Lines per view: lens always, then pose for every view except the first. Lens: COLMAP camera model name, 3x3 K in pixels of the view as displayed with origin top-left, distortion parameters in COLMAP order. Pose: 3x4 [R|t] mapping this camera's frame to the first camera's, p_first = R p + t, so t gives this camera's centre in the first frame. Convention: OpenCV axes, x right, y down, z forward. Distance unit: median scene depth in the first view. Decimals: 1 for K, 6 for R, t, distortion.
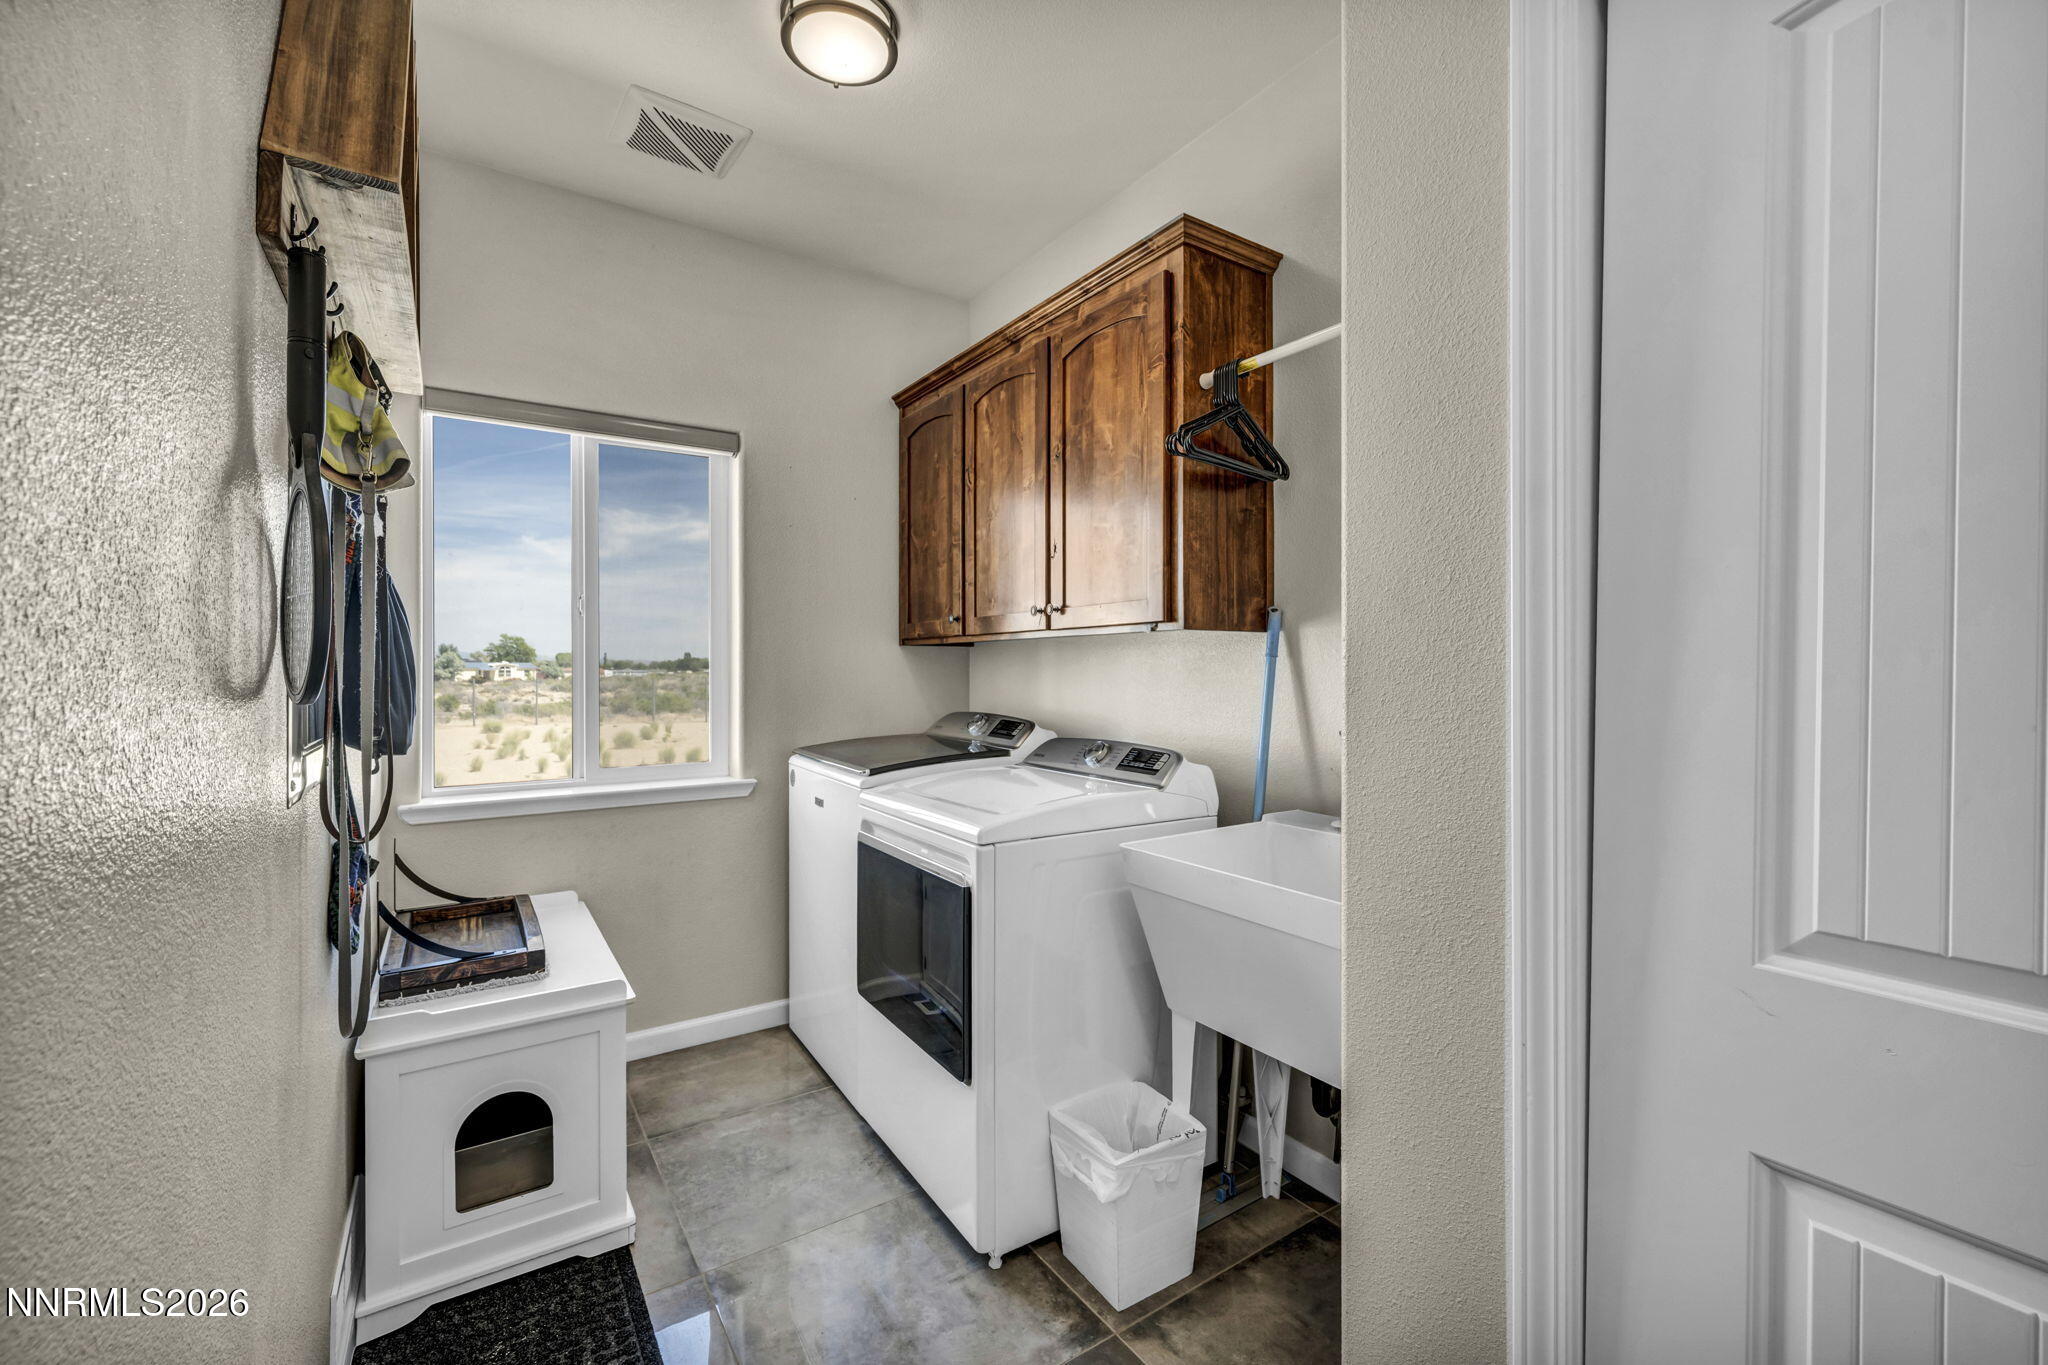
lens RADIAL K [[846.2, 0, 1023.4], [0, 846.2, 674.7], [0, 0, 1]] dist [-0.001623, -0.000494]
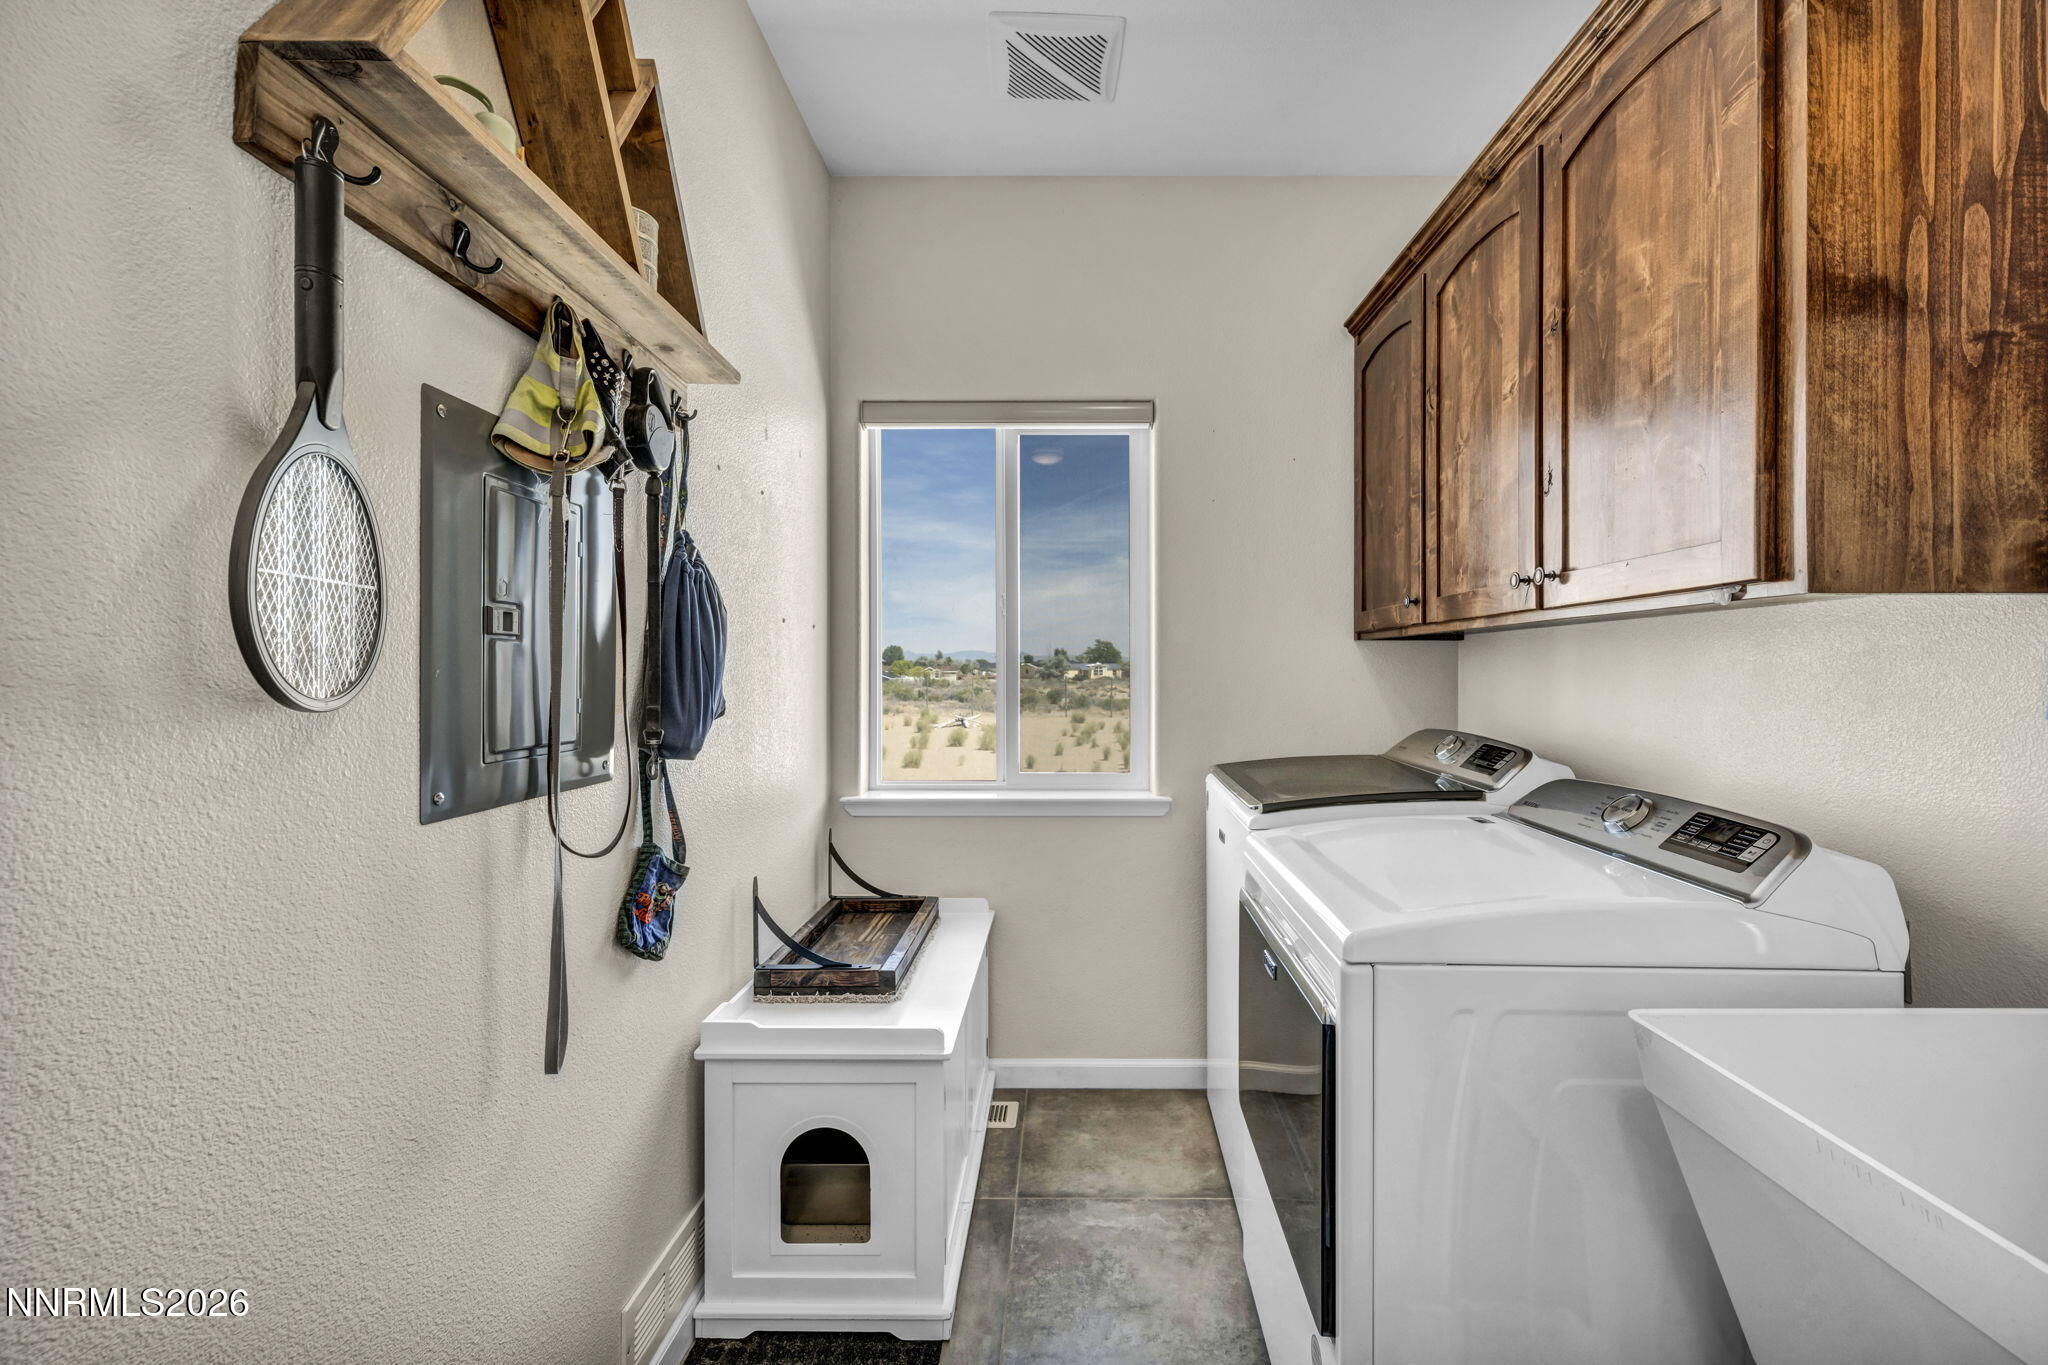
lens RADIAL K [[829.4, 0, 1067.3], [0, 829.4, 670.3], [0, 0, 1]] dist [-0.001072, 0.000311]
pose [[0.828211, 0.003020, -0.560408, 0.085487], [-0.006238, 0.999973, -0.003830, -0.002809], [0.560382, 0.006668, 0.828208, 0.293885]]
